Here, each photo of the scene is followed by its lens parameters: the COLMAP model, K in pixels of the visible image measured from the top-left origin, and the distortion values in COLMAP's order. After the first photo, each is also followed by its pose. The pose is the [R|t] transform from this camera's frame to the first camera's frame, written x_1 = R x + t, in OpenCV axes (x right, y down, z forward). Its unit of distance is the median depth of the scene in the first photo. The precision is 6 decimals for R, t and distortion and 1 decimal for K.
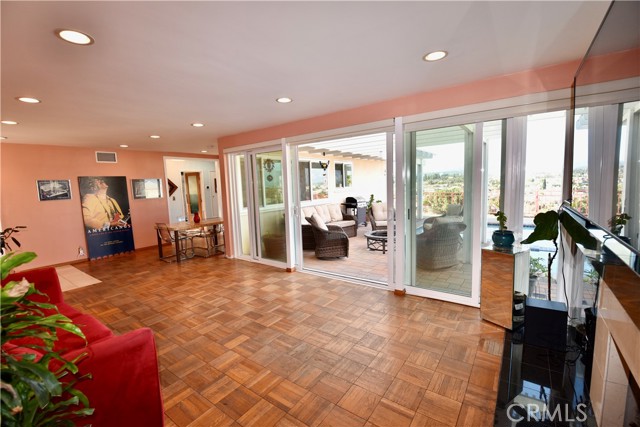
lens RADIAL K [[276.9, 0, 323.3], [0, 276.9, 211.8], [0, 0, 1]] dist [-0.002237, -0.010532]
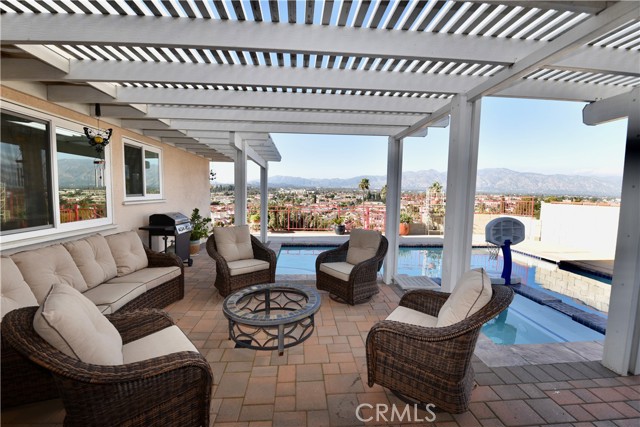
lens RADIAL K [[276.9, 0, 323.3], [0, 276.9, 211.8], [0, 0, 1]] dist [-0.002237, -0.010532]
pose [[0.759604, 0.004571, 0.650369, -0.005460], [0.020364, 0.999318, -0.030807, -0.035444], [-0.650067, 0.036645, 0.758993, 0.406648]]
